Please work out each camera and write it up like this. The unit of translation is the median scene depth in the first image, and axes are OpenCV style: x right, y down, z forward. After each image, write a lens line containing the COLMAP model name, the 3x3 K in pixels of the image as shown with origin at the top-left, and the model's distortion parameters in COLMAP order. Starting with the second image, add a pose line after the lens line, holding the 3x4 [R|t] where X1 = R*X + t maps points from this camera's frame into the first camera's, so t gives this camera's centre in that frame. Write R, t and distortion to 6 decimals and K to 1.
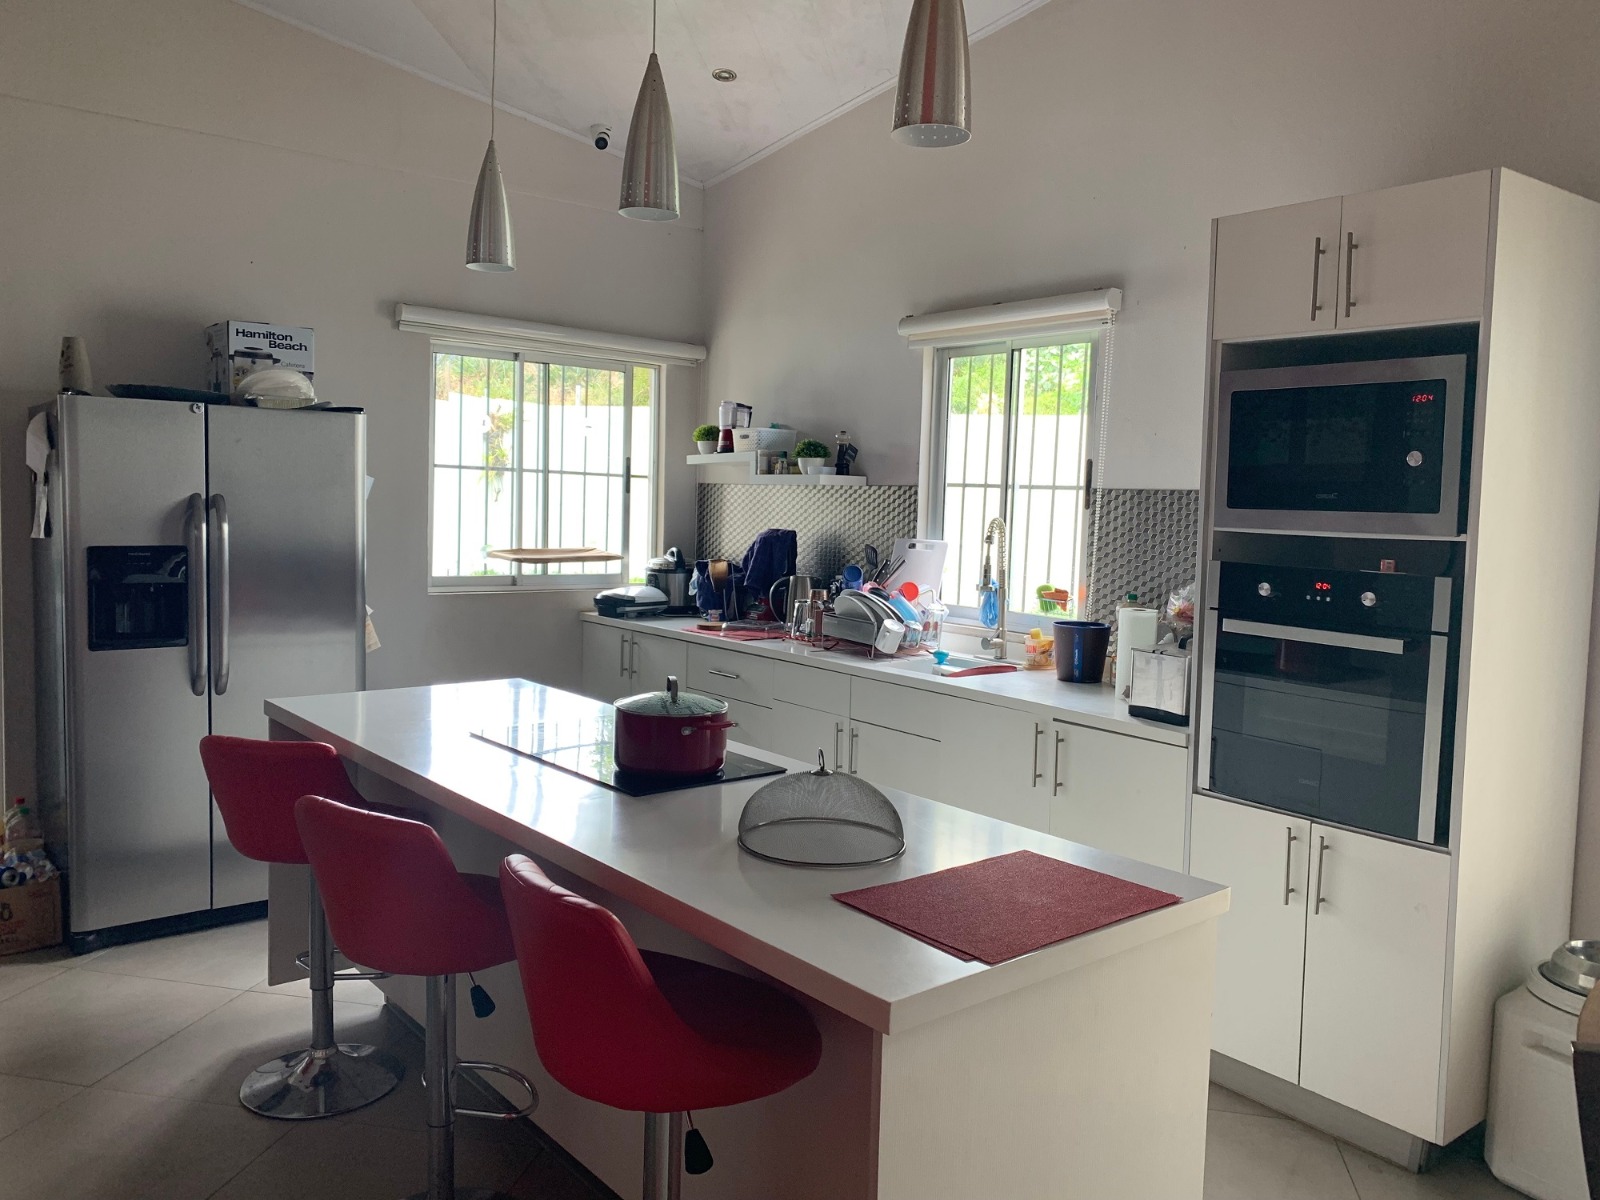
lens RADIAL K [[1257.2, 0, 822.0], [0, 1257.2, 607.1], [0, 0, 1]] dist [0.027380, 0.004685]
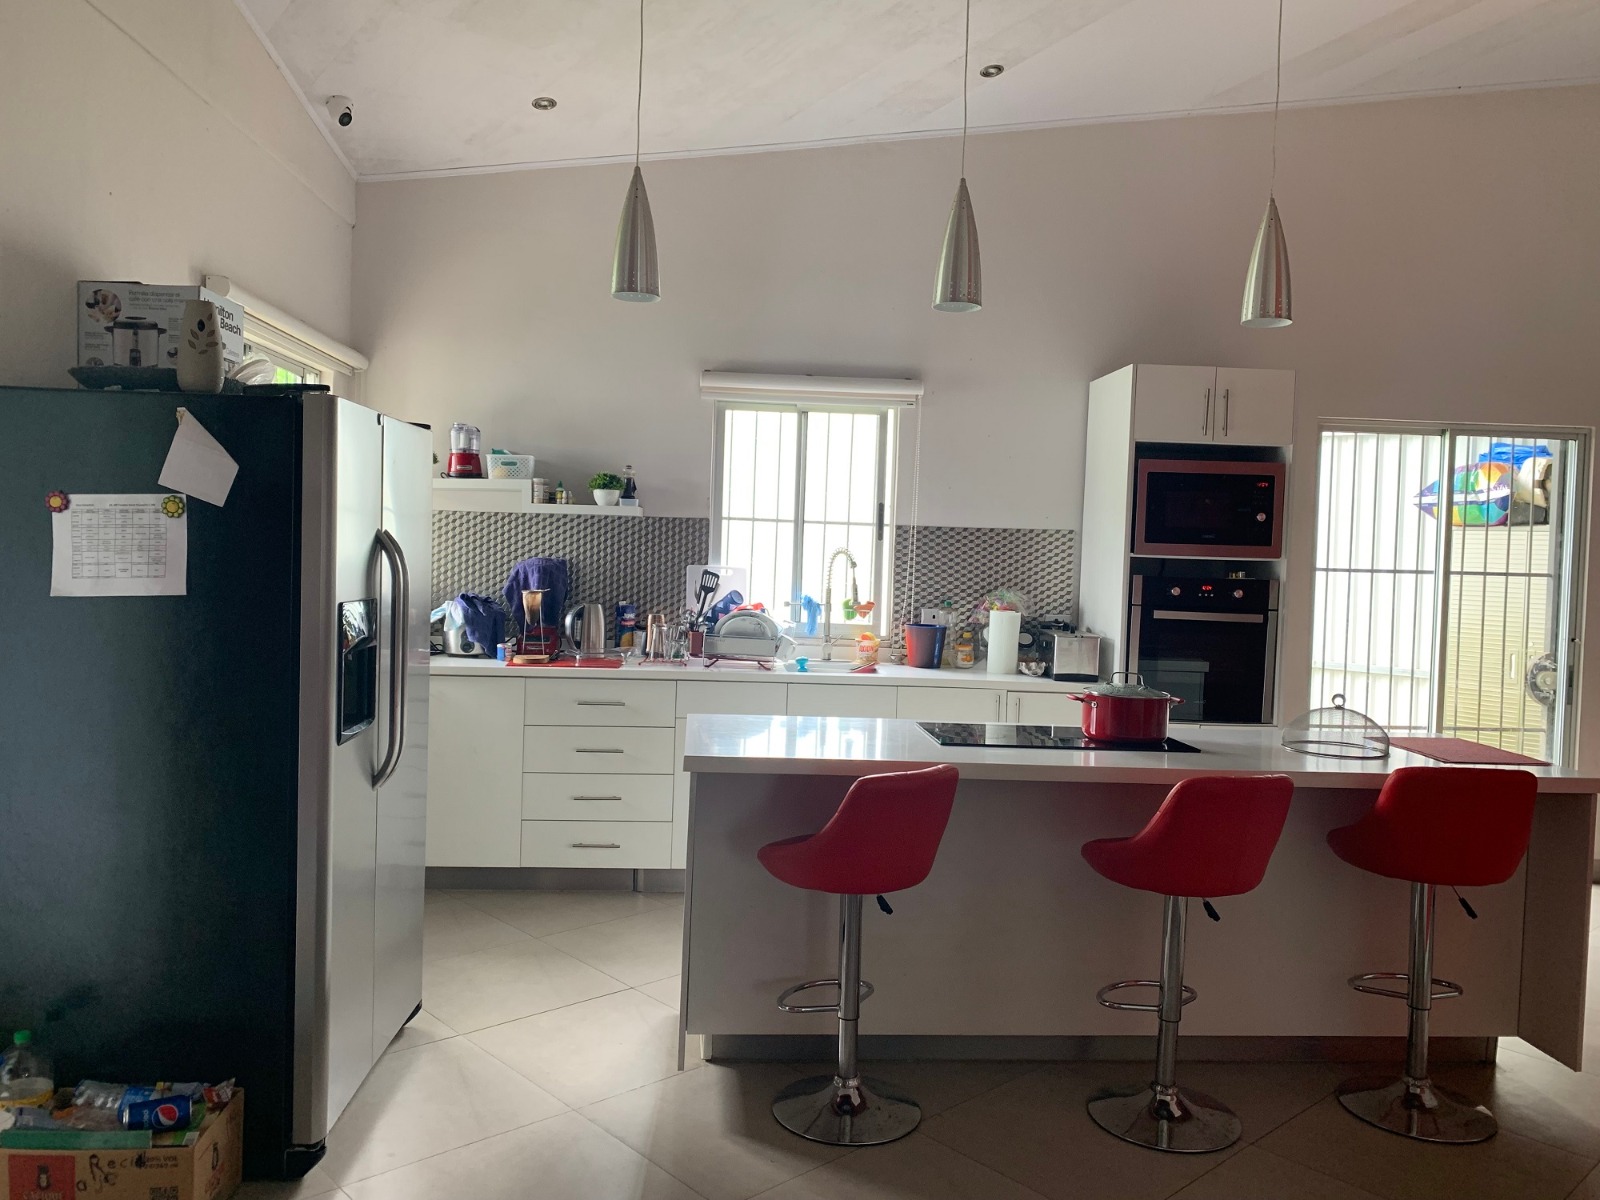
lens RADIAL K [[1209.1, 0, 800.0], [0, 1209.1, 600.0], [0, 0, 1]] dist [0.076940, -0.135988]
pose [[0.571228, -0.049732, 0.819283, -0.795700], [0.055572, 0.998216, 0.021847, -0.041558], [-0.818908, 0.033050, 0.572973, 0.305068]]
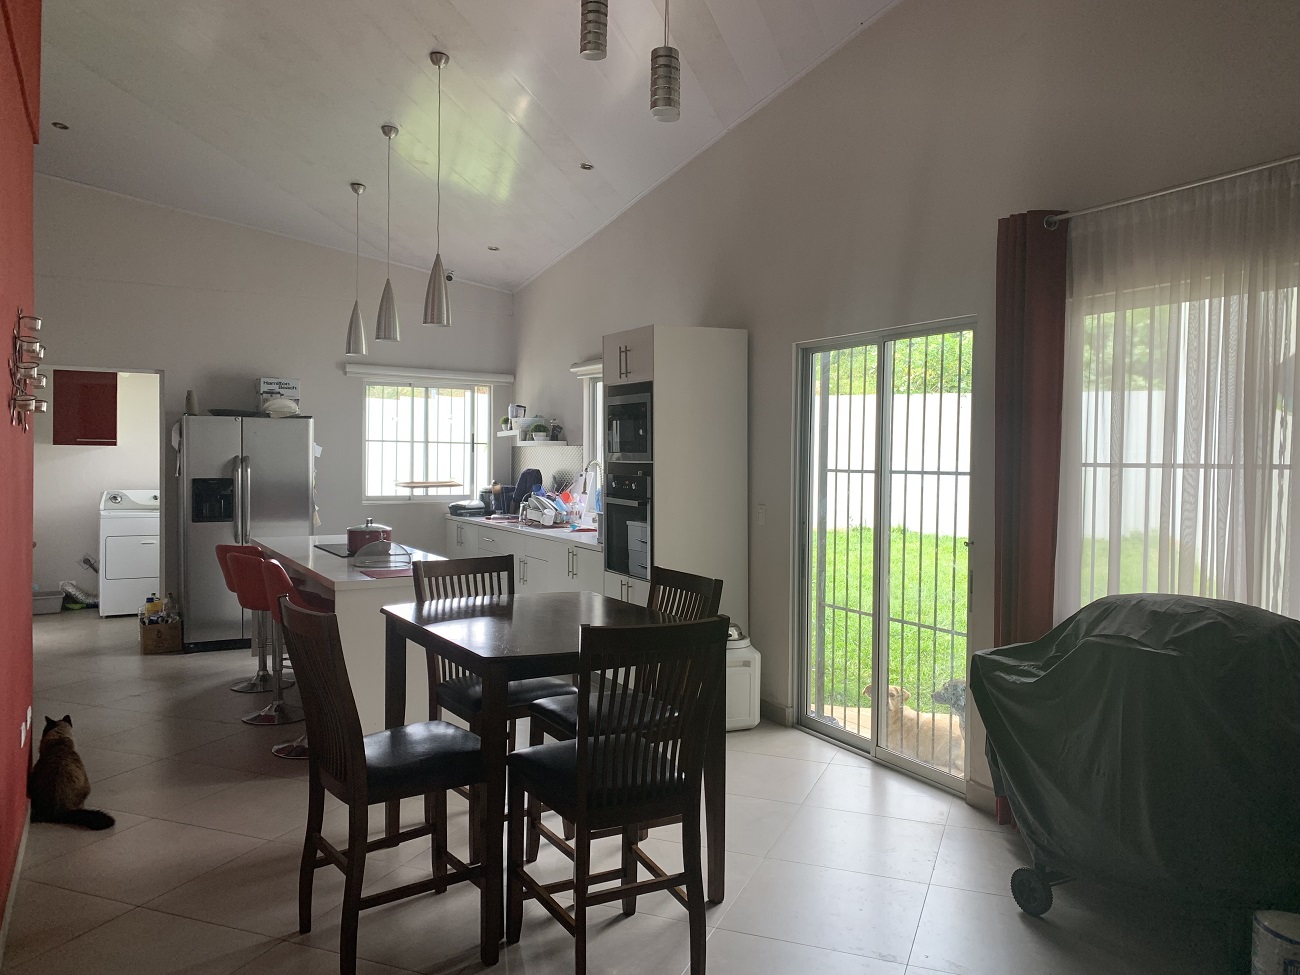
lens RADIAL K [[982.4, 0, 650.0], [0, 982.4, 487.5], [0, 0, 1]] dist [0.076940, -0.135988]
pose [[0.987293, -0.014874, -0.158214, 0.462120], [0.006035, 0.998401, -0.056201, 0.064487], [0.158797, 0.054532, 0.985804, -0.572348]]
